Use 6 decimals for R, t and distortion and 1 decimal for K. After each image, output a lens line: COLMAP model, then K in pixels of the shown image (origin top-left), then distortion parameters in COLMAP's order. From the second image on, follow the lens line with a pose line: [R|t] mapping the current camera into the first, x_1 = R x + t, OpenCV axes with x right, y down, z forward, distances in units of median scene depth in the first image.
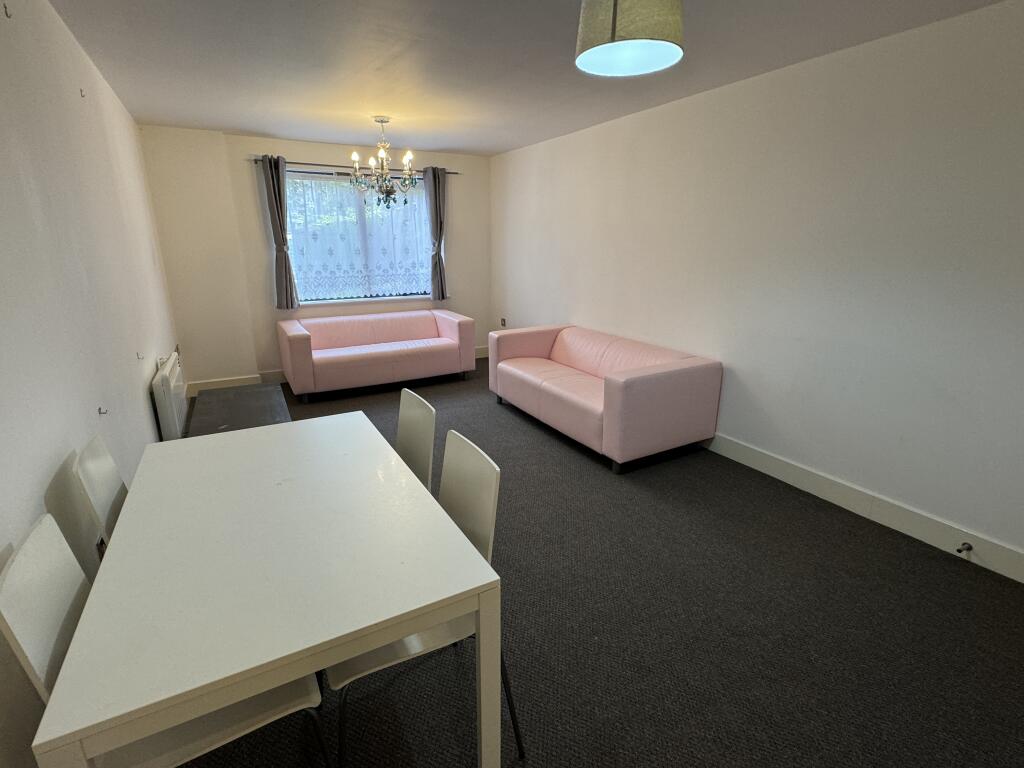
lens RADIAL K [[498.3, 0, 510.5], [0, 498.3, 385.6], [0, 0, 1]] dist [0.005649, 0.000195]
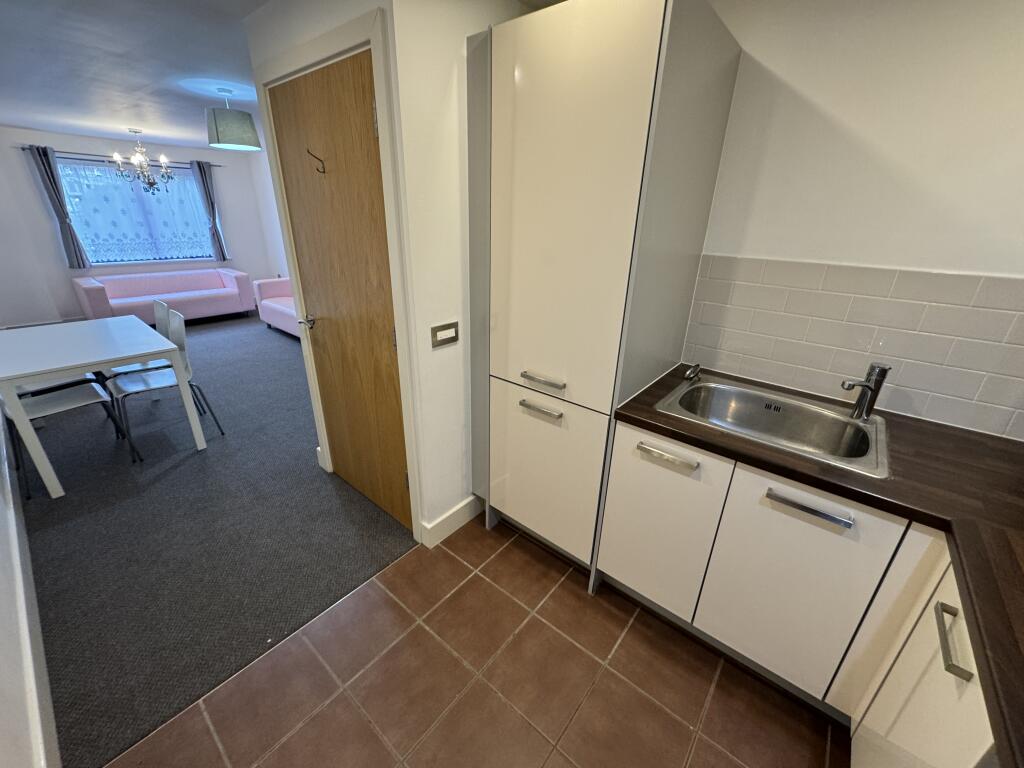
lens RADIAL K [[405.8, 0, 514.4], [0, 405.8, 385.3], [0, 0, 1]] dist [-0.002240, -0.000129]
pose [[0.930859, -0.115778, 0.346549, 0.203530], [0.074411, 0.988662, 0.130426, 0.092197], [-0.357720, -0.095622, 0.928920, -0.410001]]
